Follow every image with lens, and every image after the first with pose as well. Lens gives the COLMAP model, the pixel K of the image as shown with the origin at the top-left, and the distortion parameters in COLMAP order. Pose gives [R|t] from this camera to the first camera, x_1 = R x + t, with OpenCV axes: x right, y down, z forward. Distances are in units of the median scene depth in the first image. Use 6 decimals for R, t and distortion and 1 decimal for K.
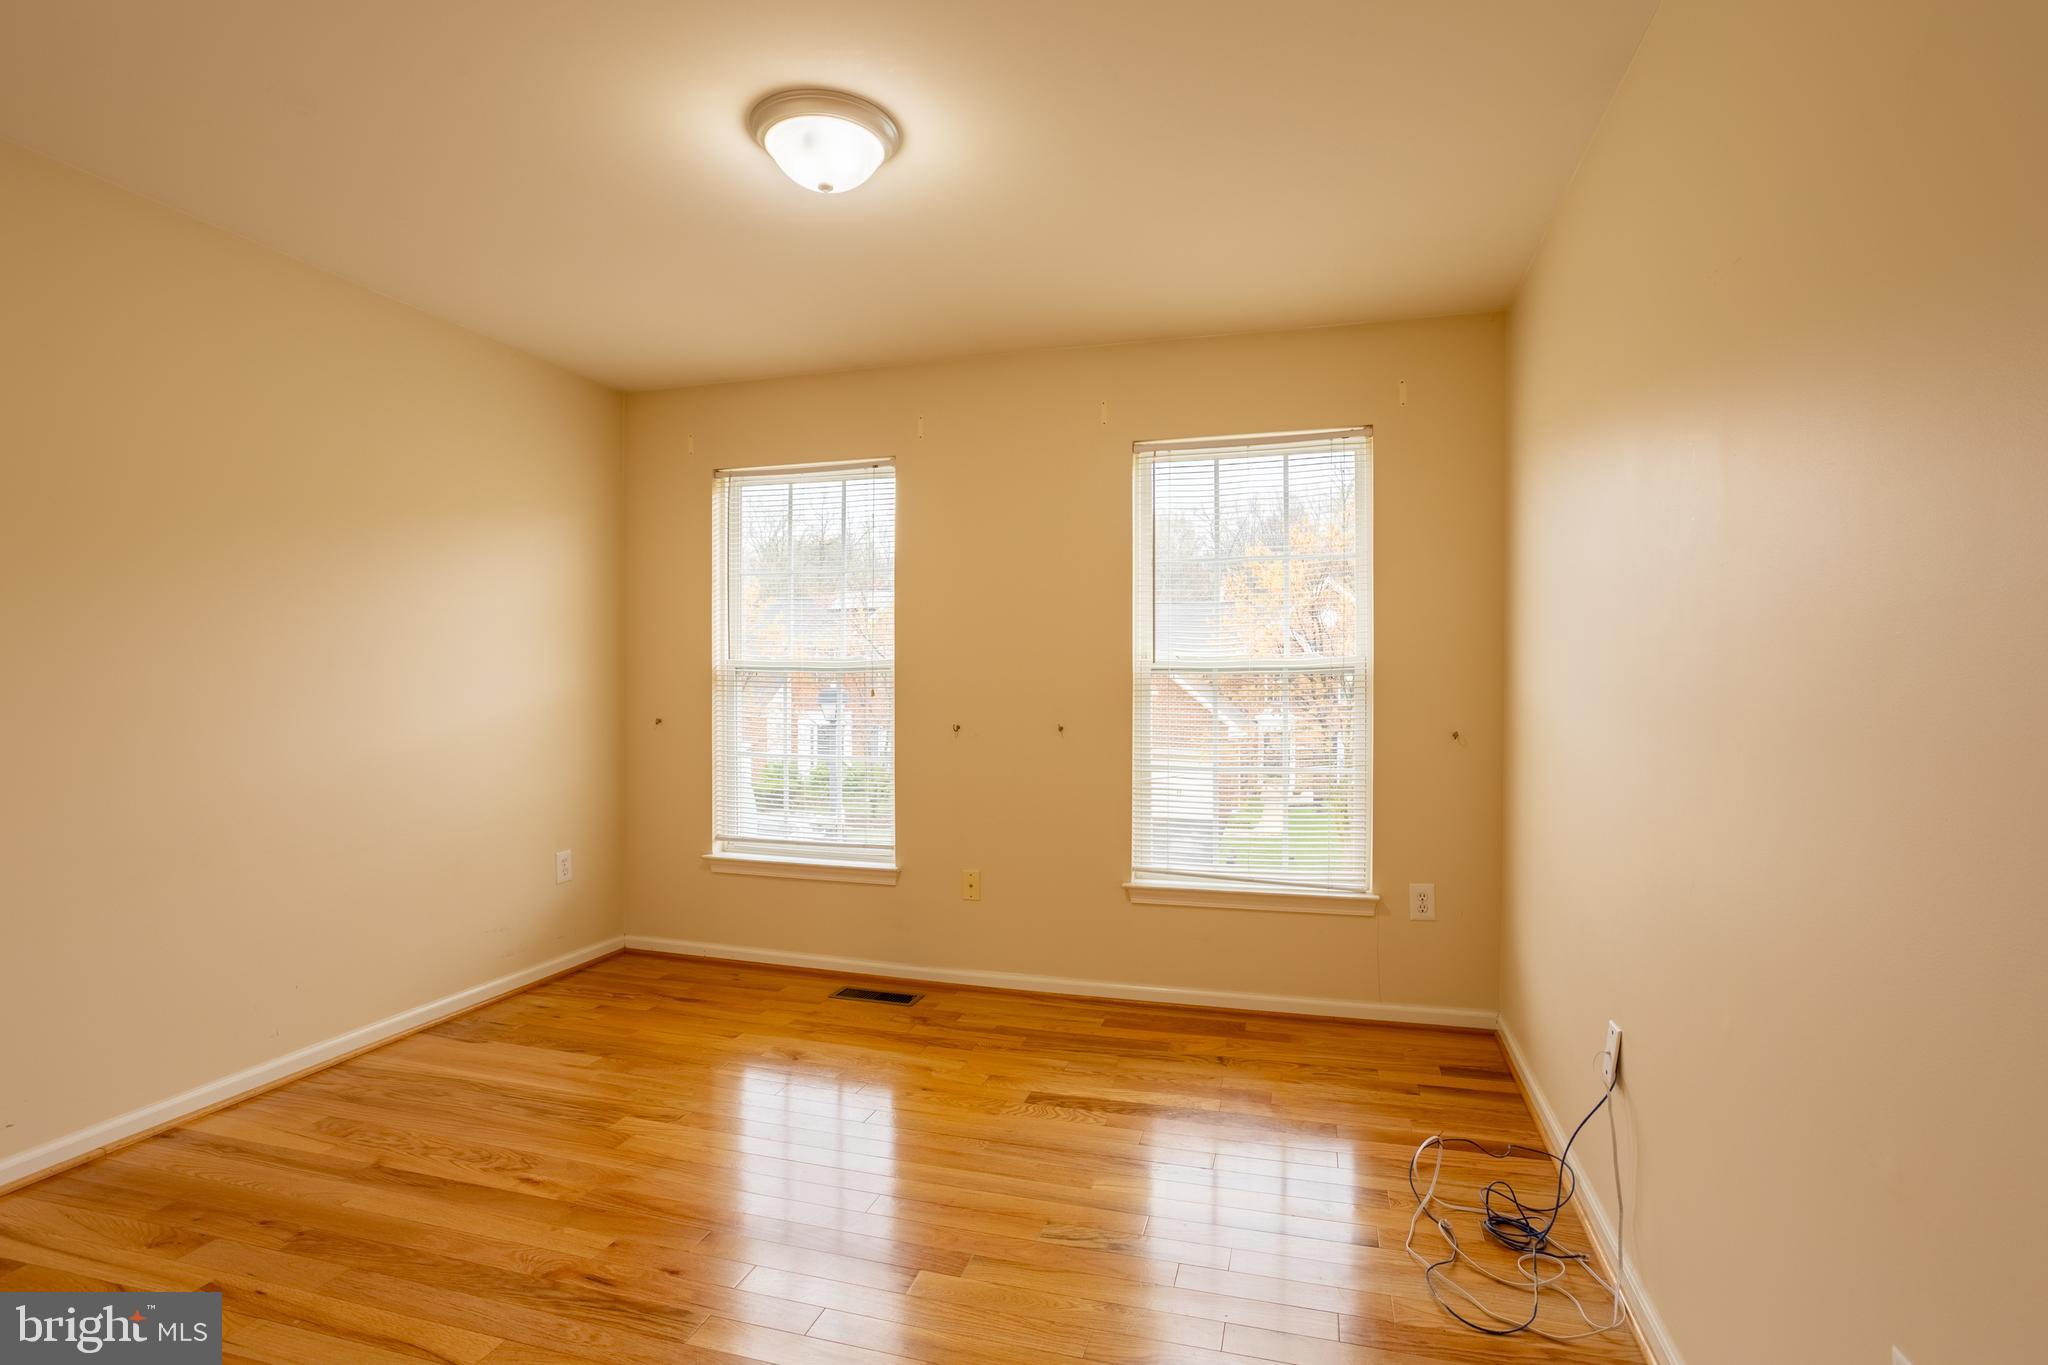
lens RADIAL K [[975.1, 0, 1027.1], [0, 975.1, 690.2], [0, 0, 1]] dist [-0.005534, 0.001012]
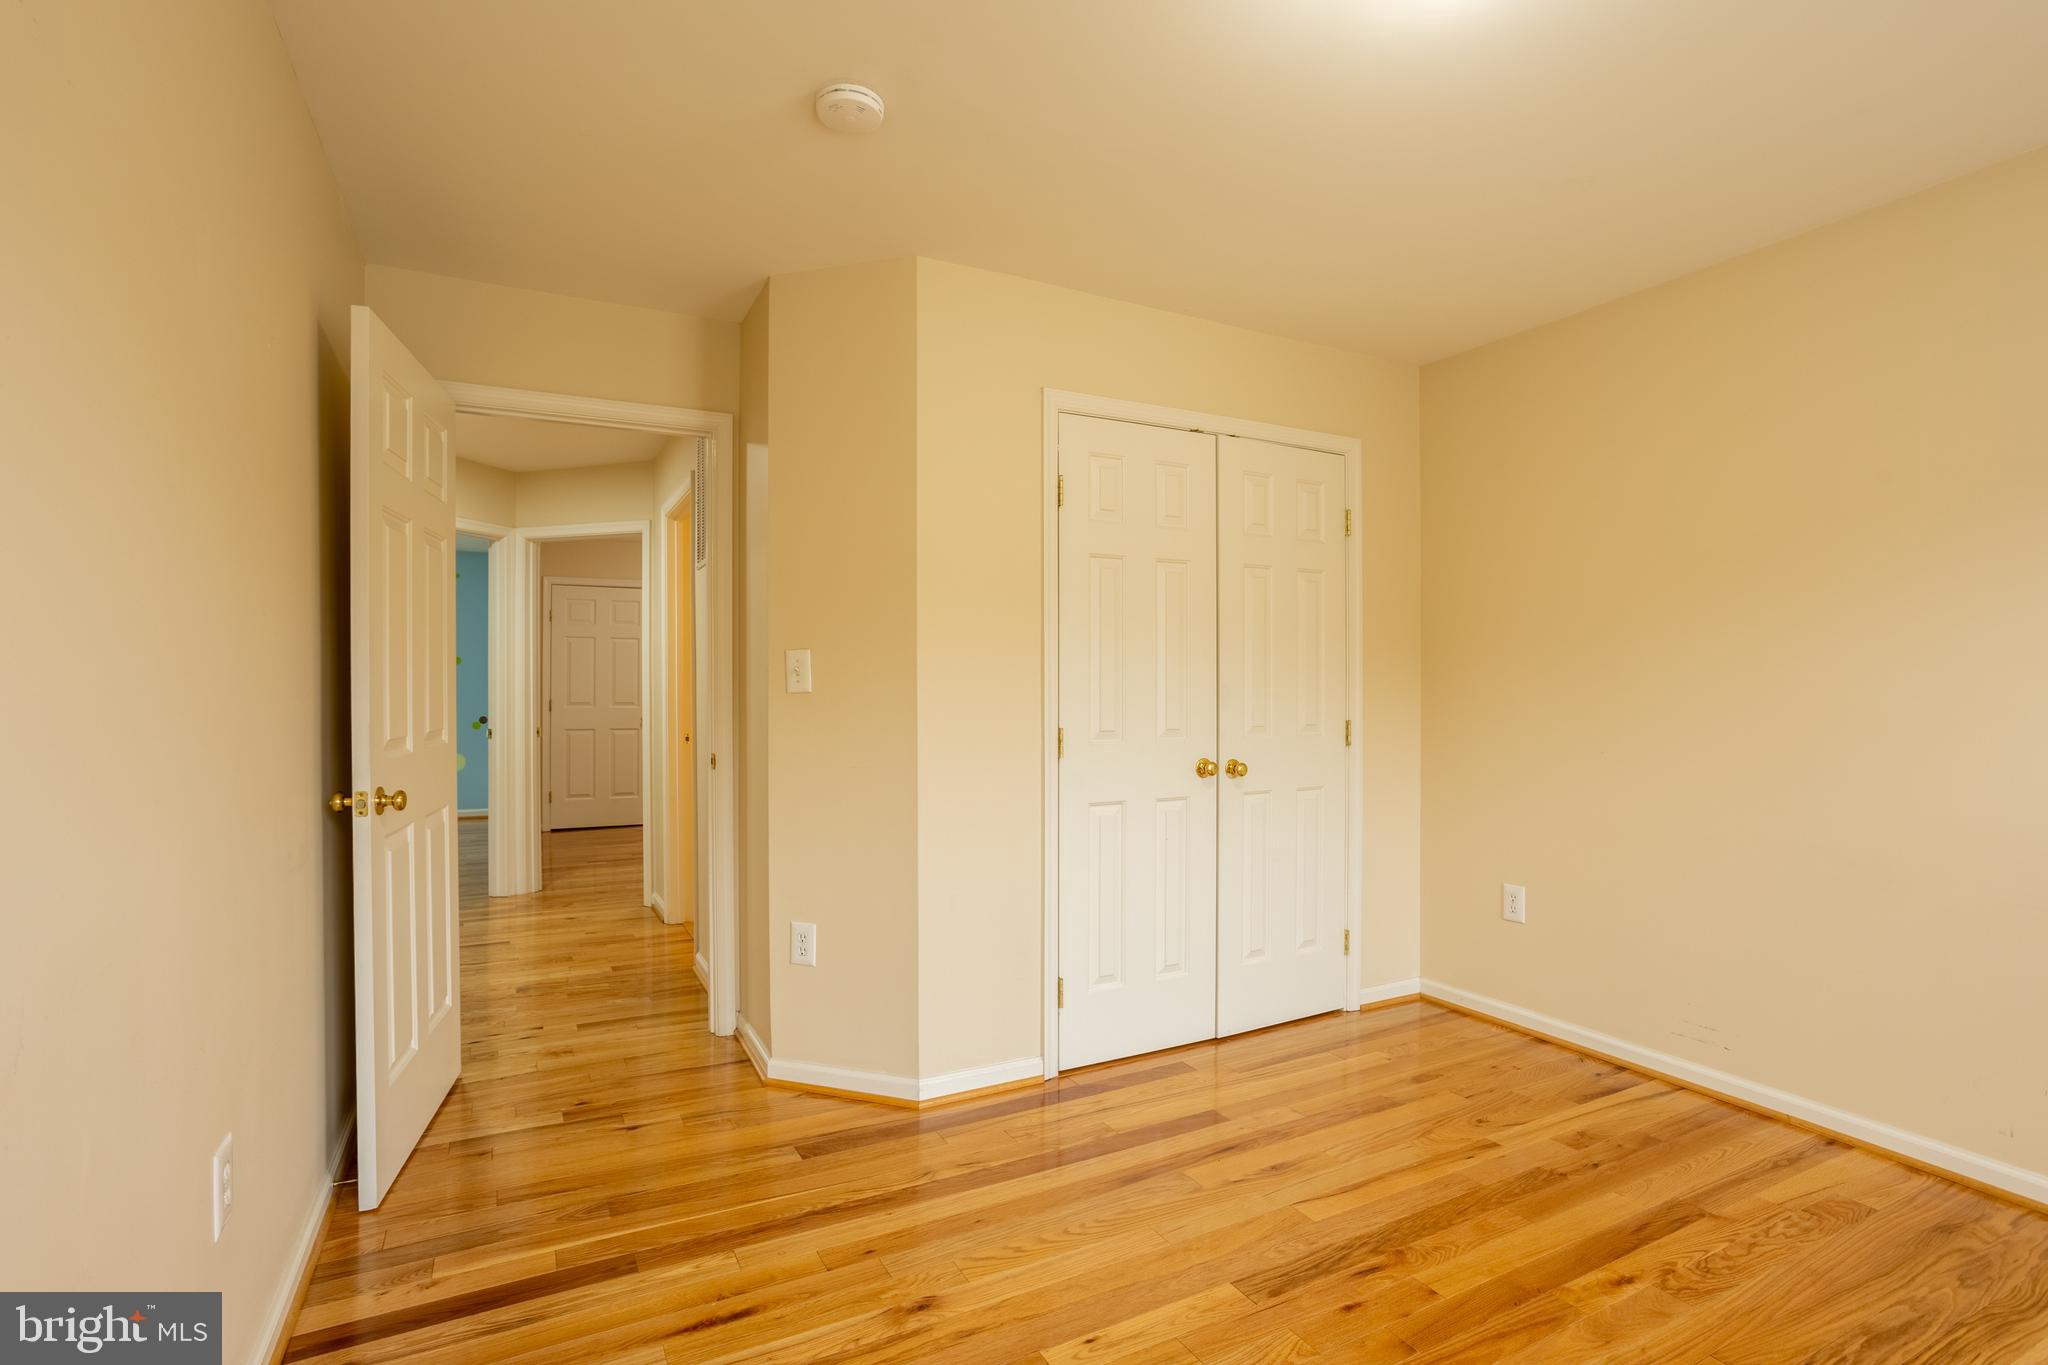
lens RADIAL K [[975.1, 0, 1033.6], [0, 975.1, 678.8], [0, 0, 1]] dist [-0.005534, 0.001012]
pose [[-0.705153, -0.011561, -0.708961, 0.459996], [-0.020265, 0.999787, 0.003852, -0.009117], [0.708765, 0.017083, -0.705238, 1.249671]]
